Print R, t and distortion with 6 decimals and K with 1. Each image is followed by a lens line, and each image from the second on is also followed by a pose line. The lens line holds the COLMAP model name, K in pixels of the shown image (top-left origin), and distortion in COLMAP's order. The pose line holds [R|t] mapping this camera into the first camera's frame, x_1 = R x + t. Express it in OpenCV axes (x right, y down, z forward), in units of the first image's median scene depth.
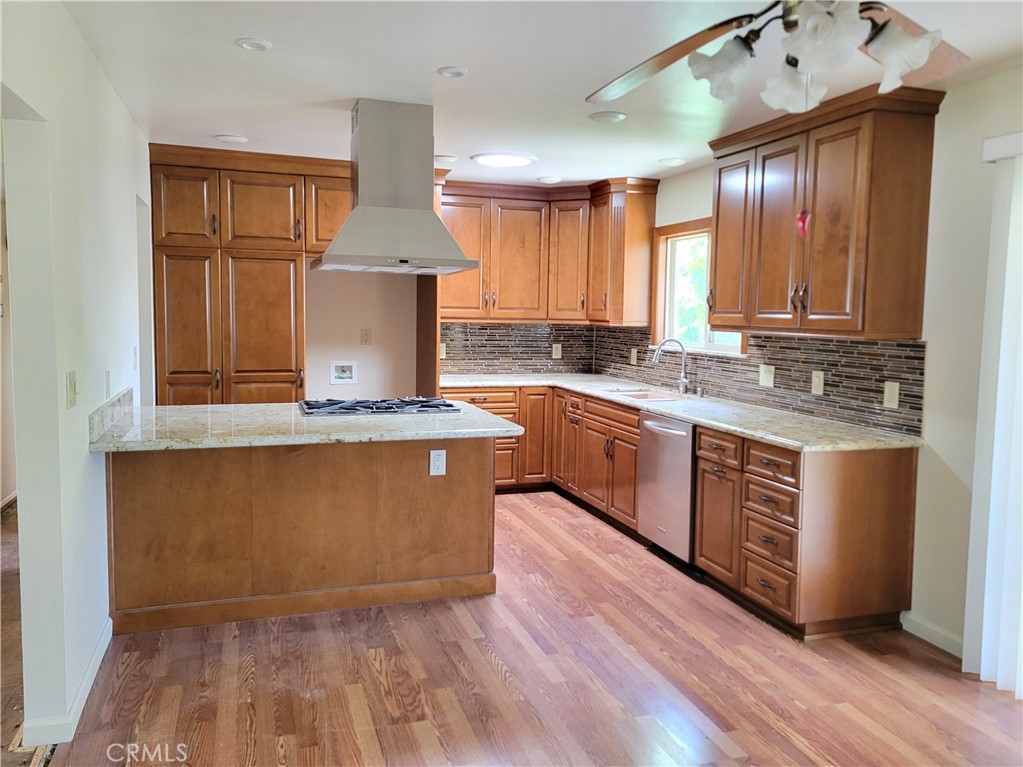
lens RADIAL K [[773.6, 0, 511.6], [0, 773.6, 377.2], [0, 0, 1]] dist [0.044489, 0.001064]
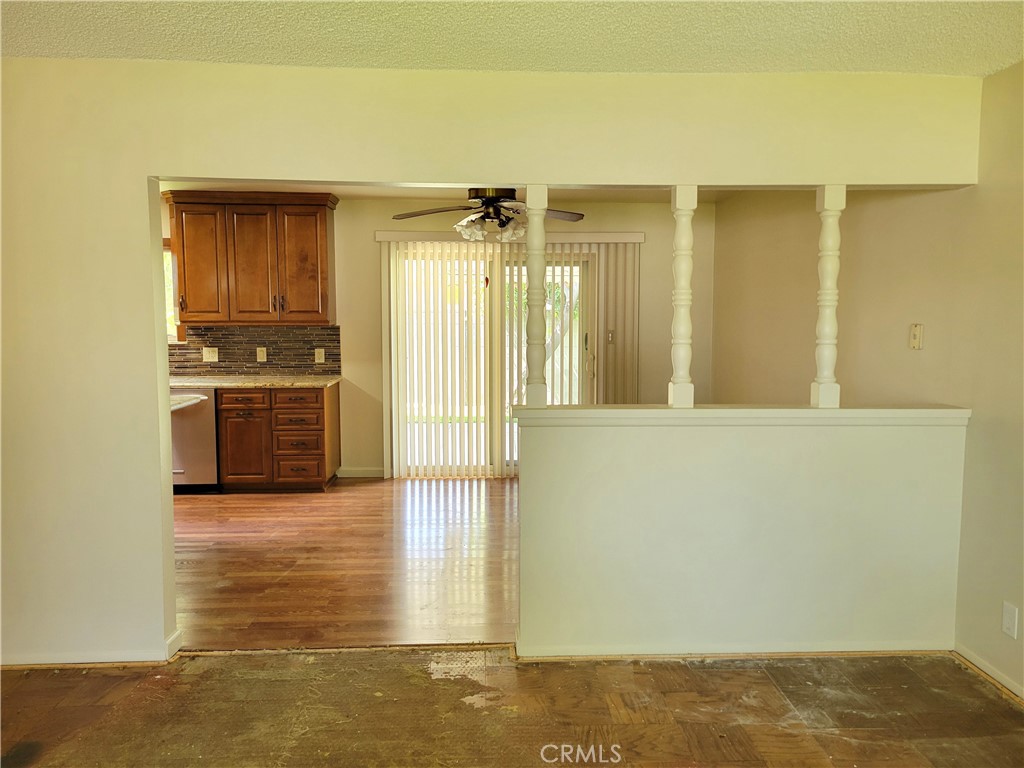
lens RADIAL K [[774.4, 0, 511.2], [0, 774.4, 384.7], [0, 0, 1]] dist [0.044489, 0.001064]
pose [[0.270942, -0.107963, 0.956522, -1.150128], [0.088532, 0.992274, 0.086921, -0.028482], [-0.958516, 0.061132, 0.278406, 0.056361]]
